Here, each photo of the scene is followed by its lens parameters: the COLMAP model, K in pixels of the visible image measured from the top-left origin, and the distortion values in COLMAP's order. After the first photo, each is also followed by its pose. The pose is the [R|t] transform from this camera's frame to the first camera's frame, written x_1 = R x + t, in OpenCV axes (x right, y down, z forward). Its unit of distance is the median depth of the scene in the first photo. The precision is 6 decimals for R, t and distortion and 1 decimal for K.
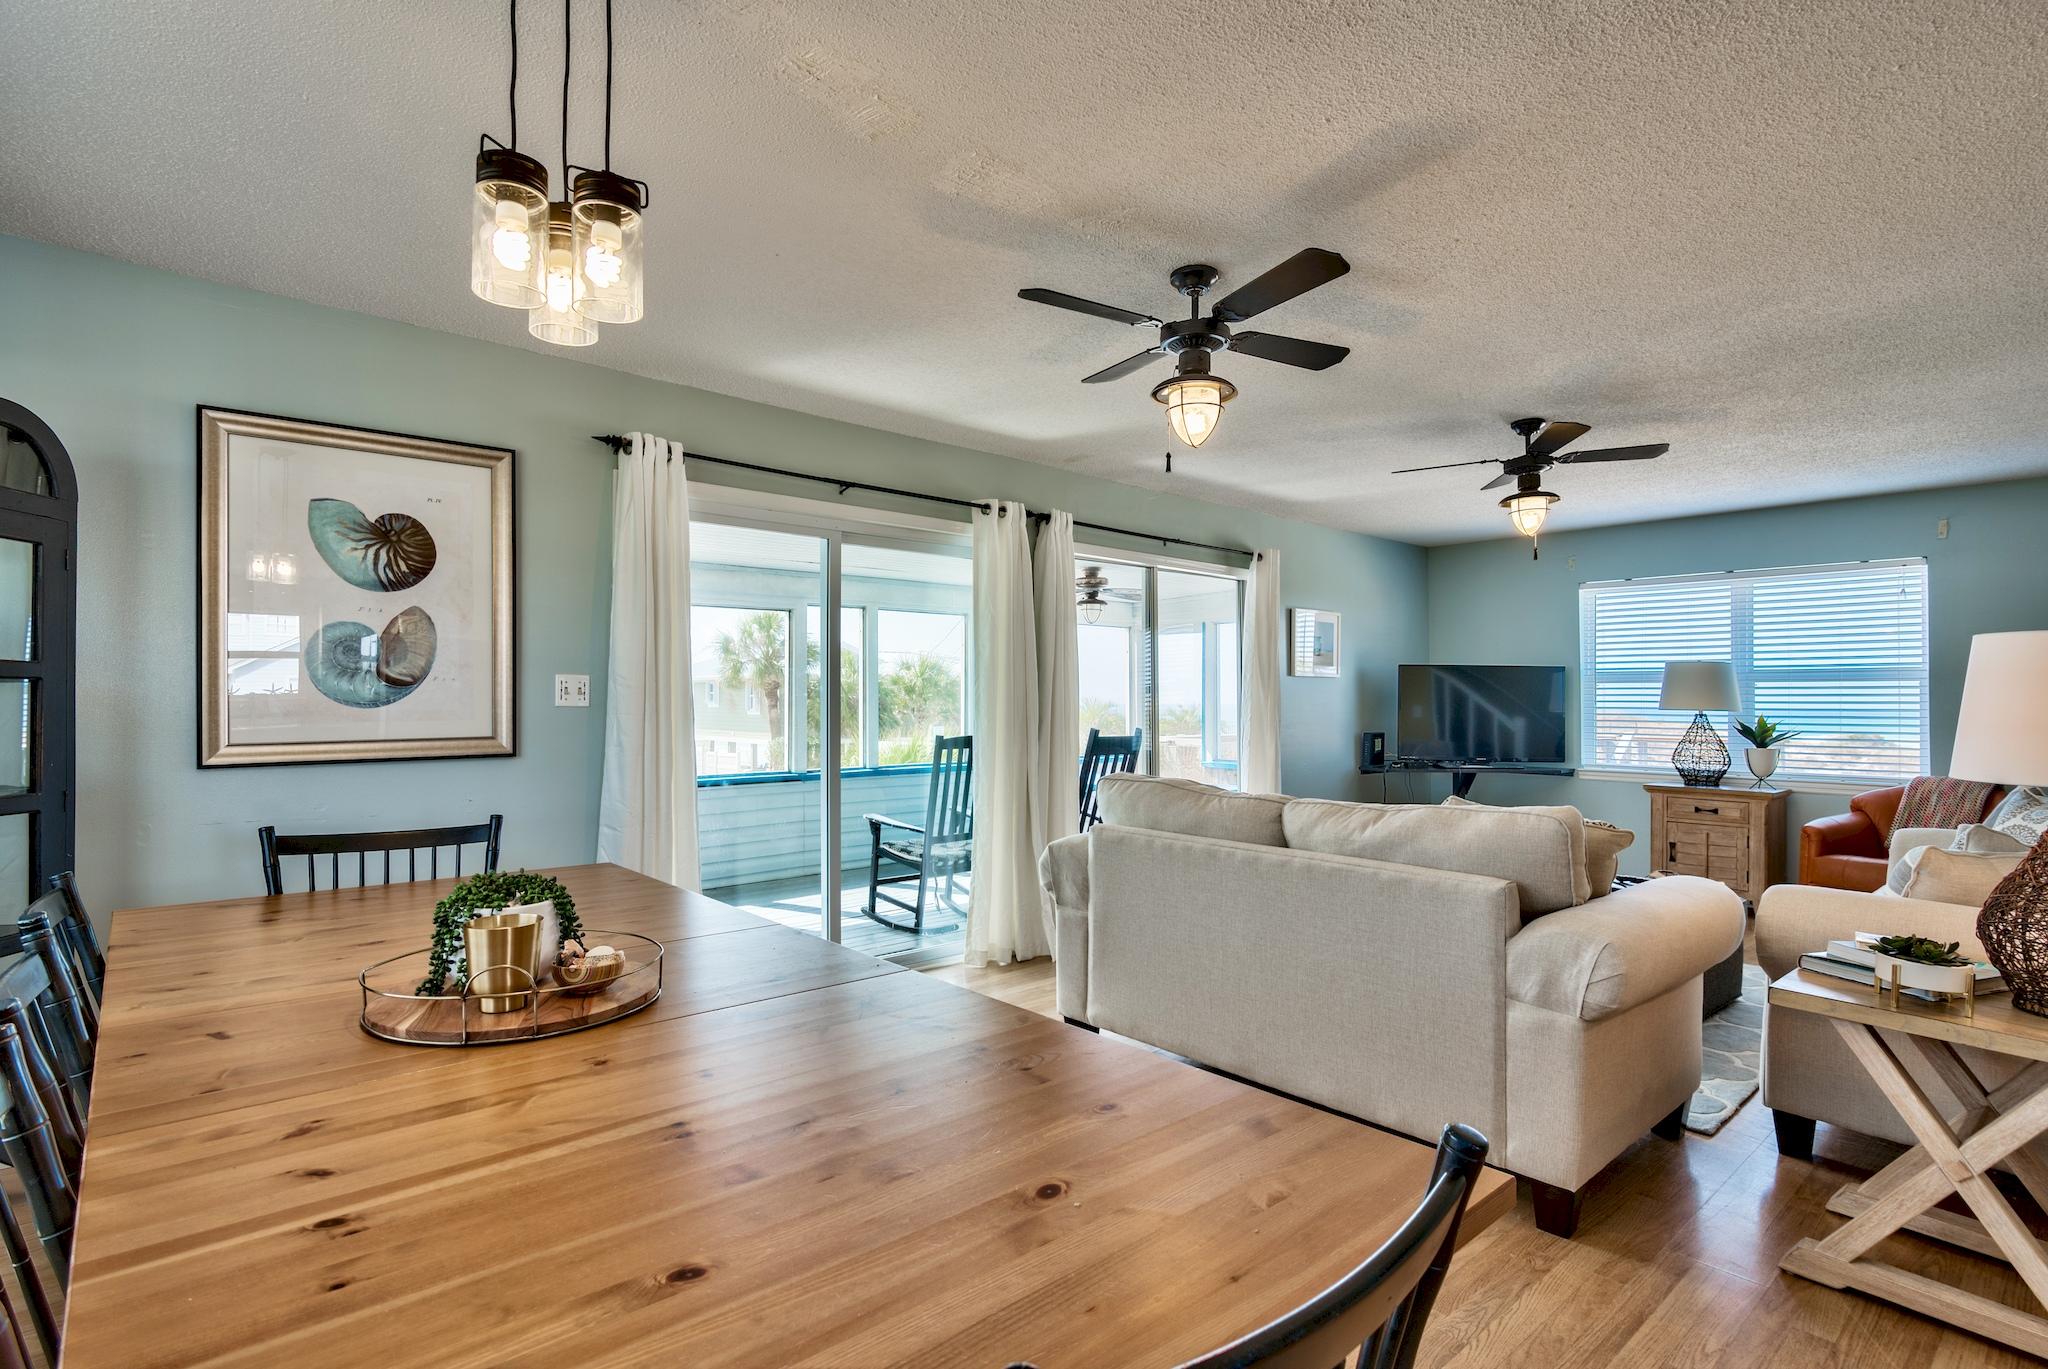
lens RADIAL K [[987.1, 0, 1026.4], [0, 987.1, 698.0], [0, 0, 1]] dist [-0.003229, -0.000407]
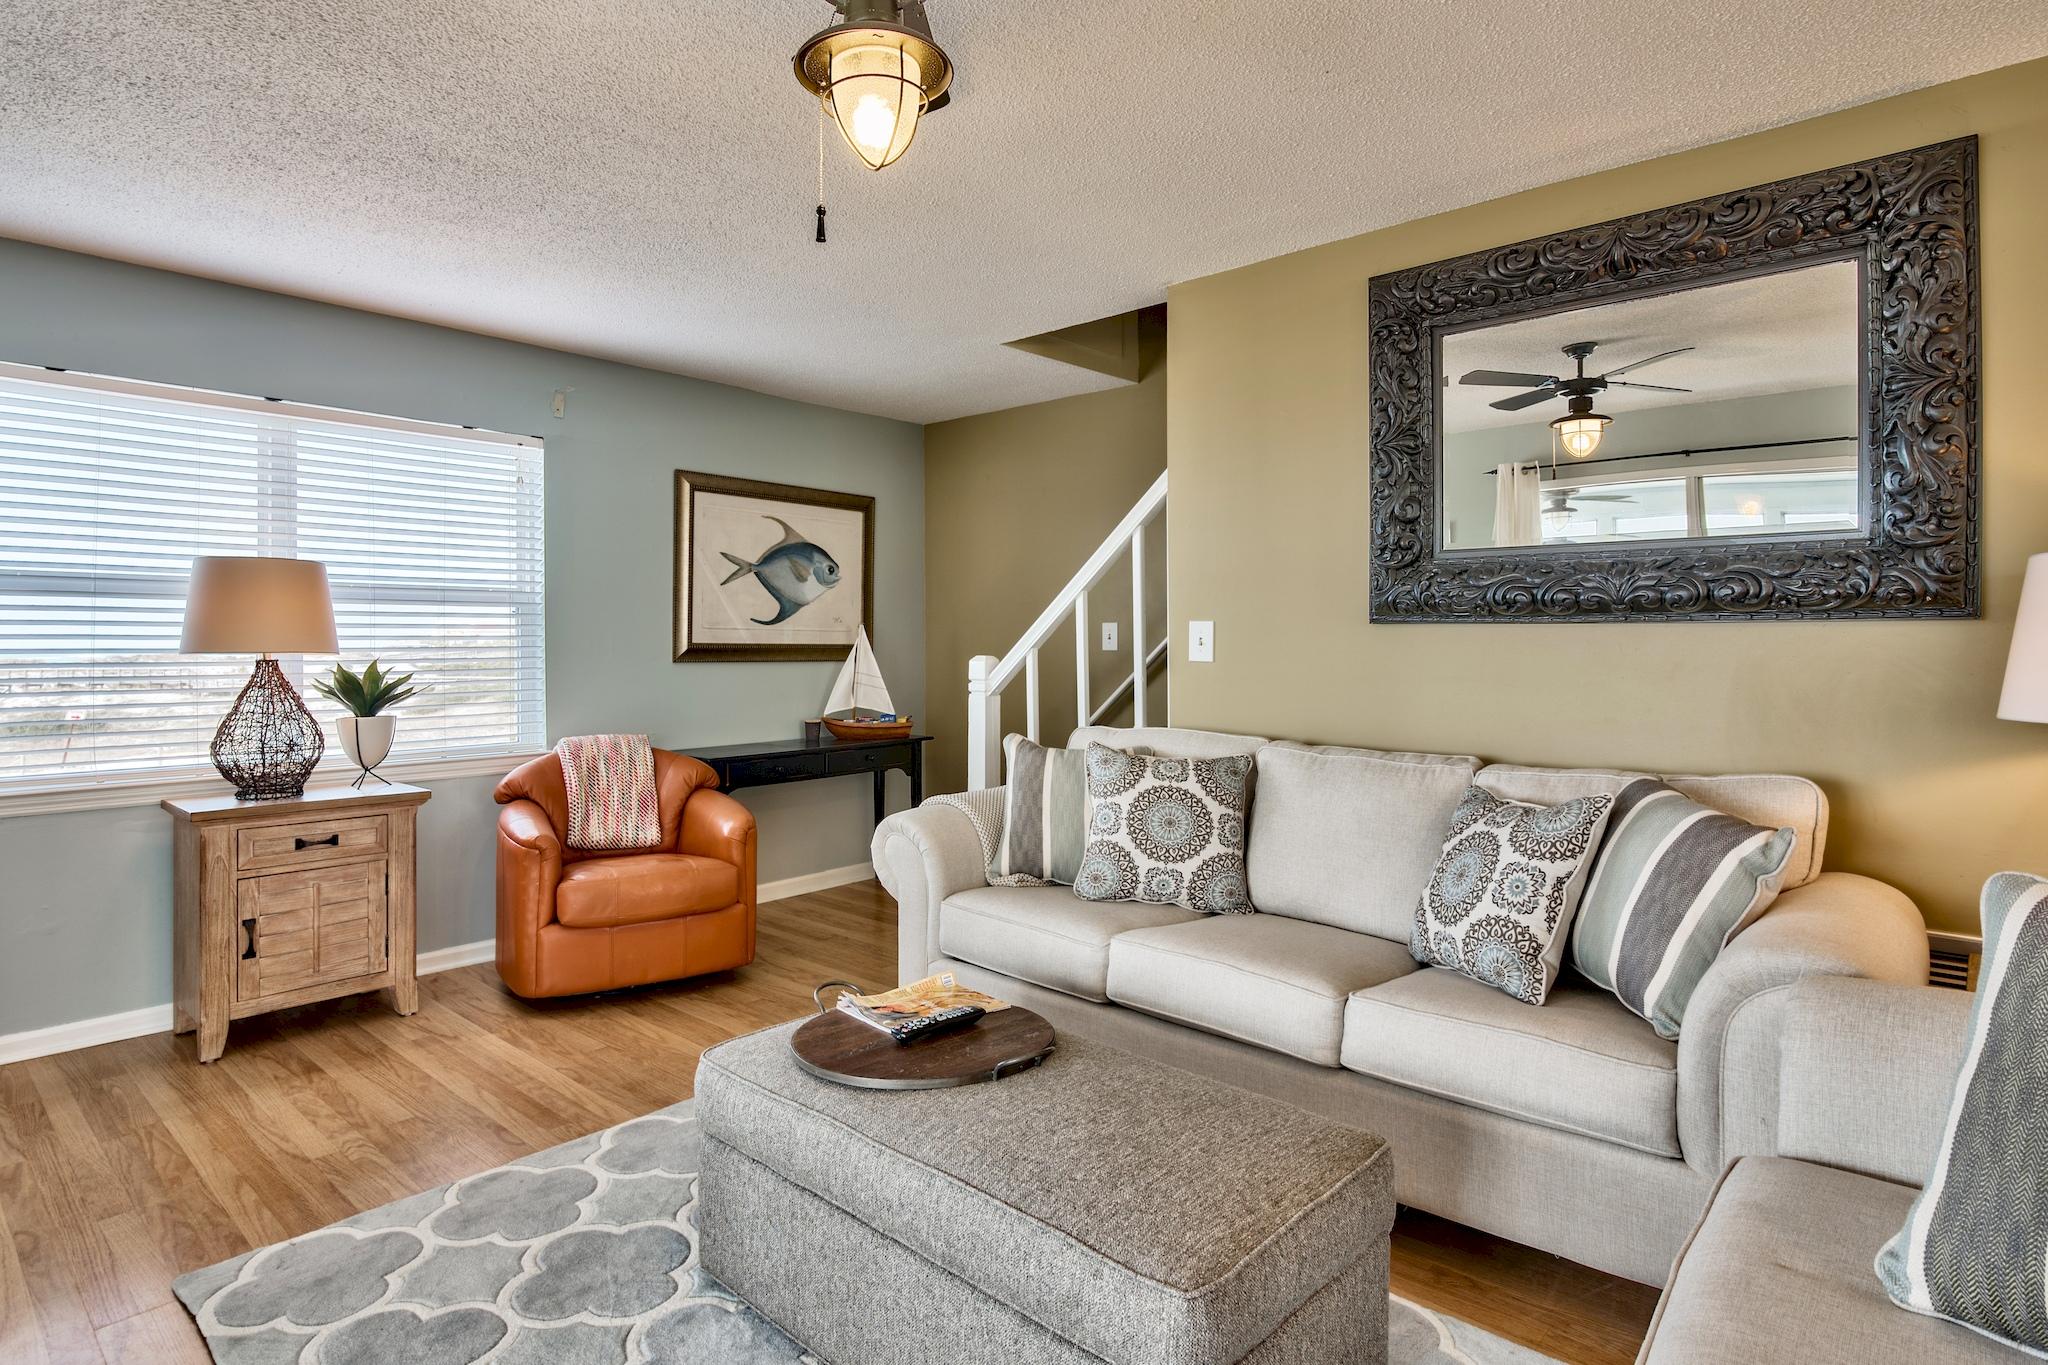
lens RADIAL K [[1075.3, 0, 989.0], [0, 1075.3, 644.3], [0, 0, 1]] dist [-0.019191, -0.000200]
pose [[-0.101990, -0.007074, 0.994760, 0.126805], [0.000353, 0.999974, 0.007148, 0.006422], [-0.994785, 0.001080, -0.101985, 1.008944]]
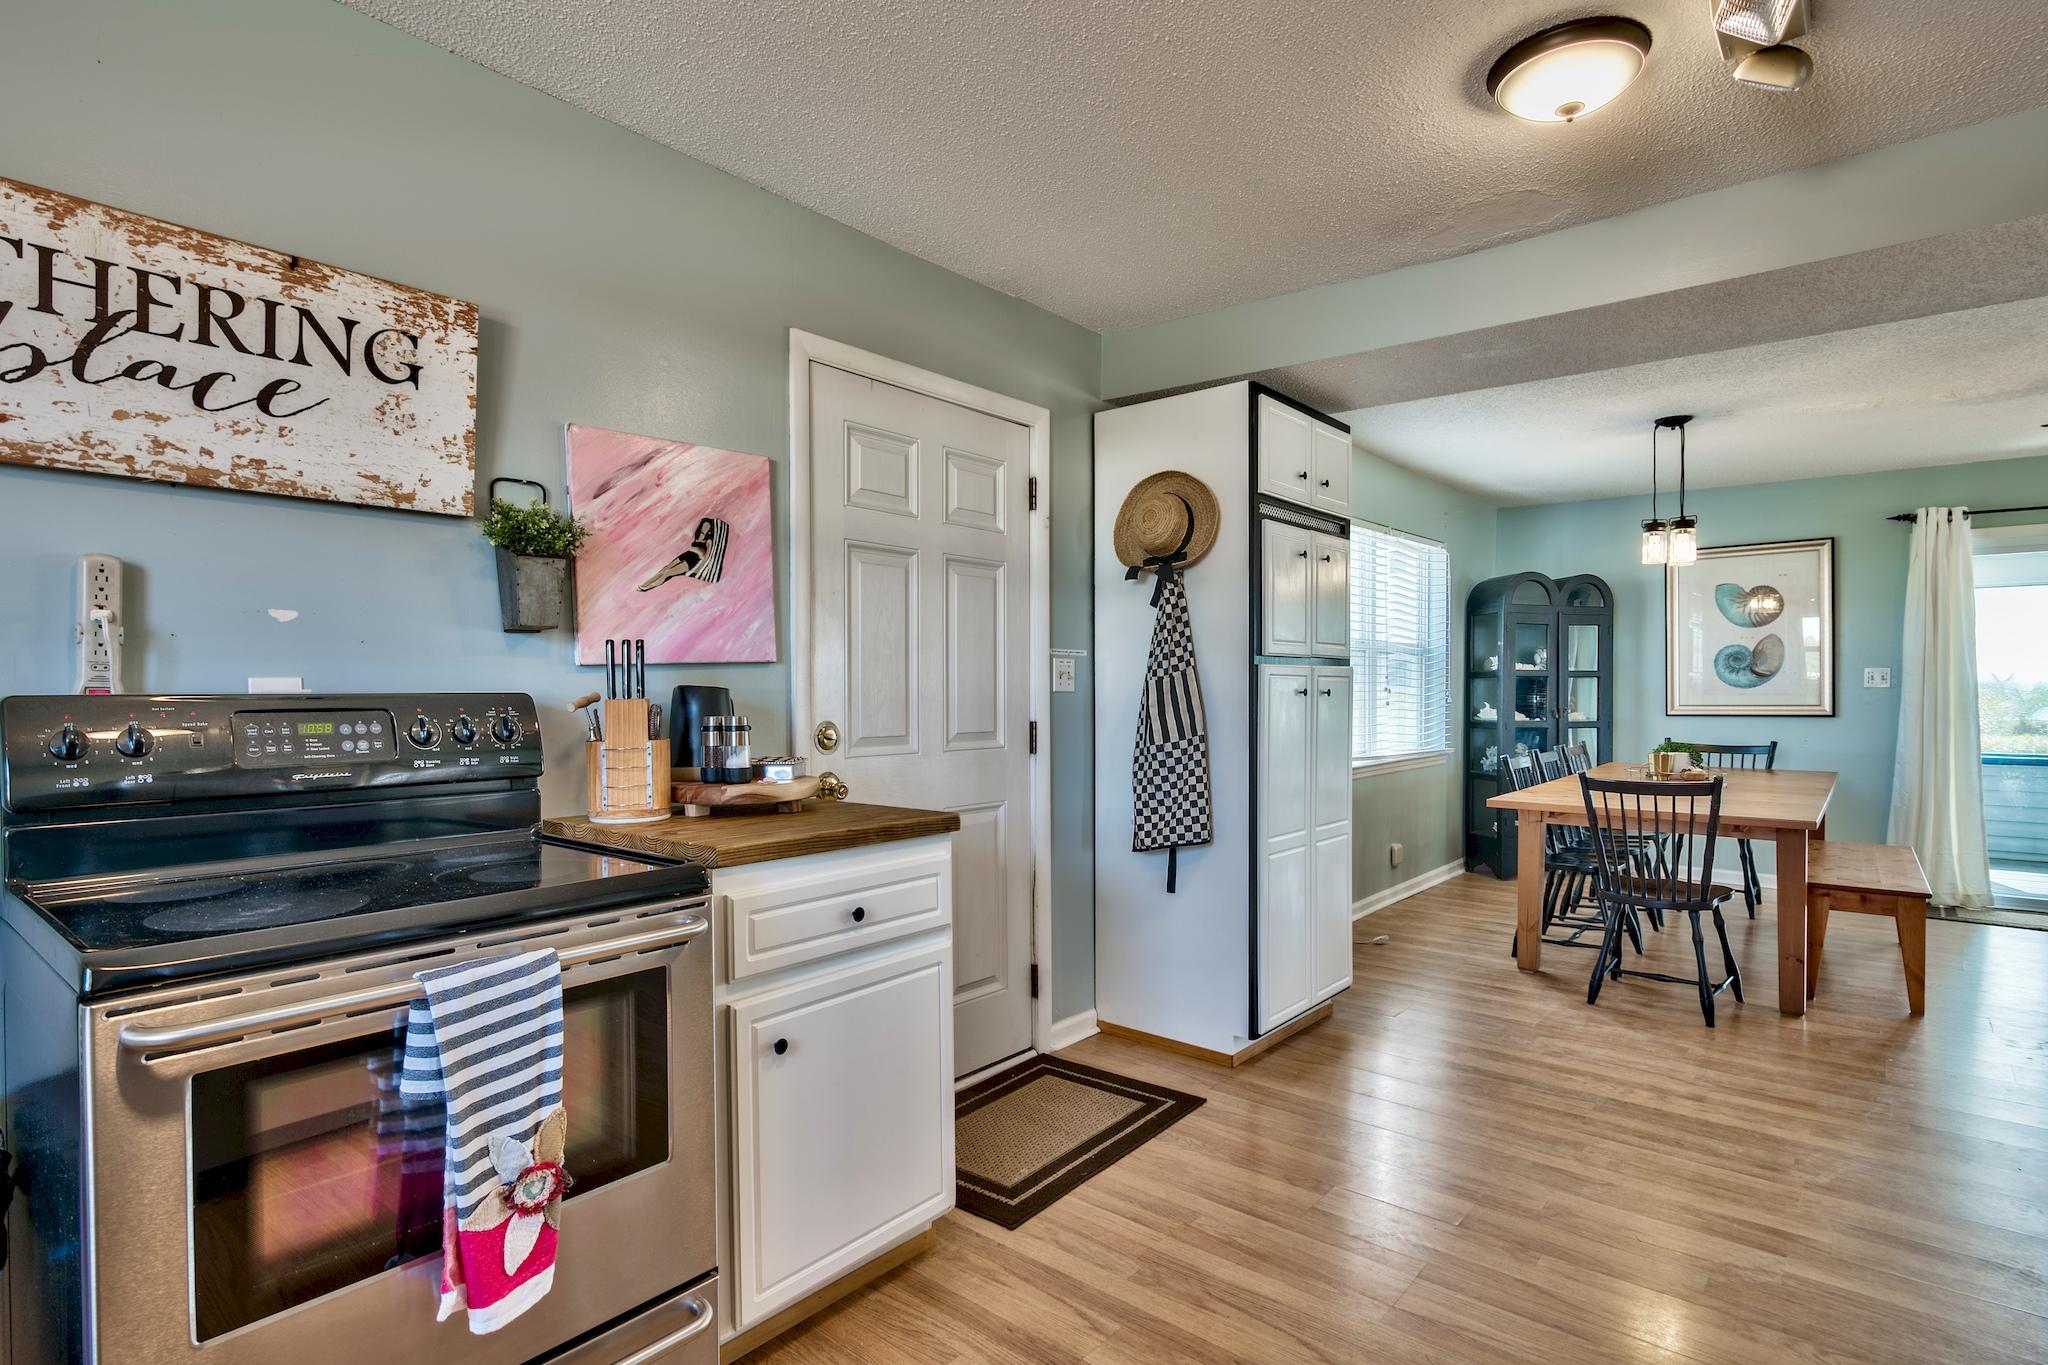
lens RADIAL K [[1000.2, 0, 1024.5], [0, 1000.2, 688.2], [0, 0, 1]] dist [-0.000501, -0.000492]
pose [[0.131378, -0.000825, -0.991332, 0.833237], [0.006692, 0.999978, 0.000055, 0.000099], [0.991310, -0.006641, 0.131381, -0.507063]]
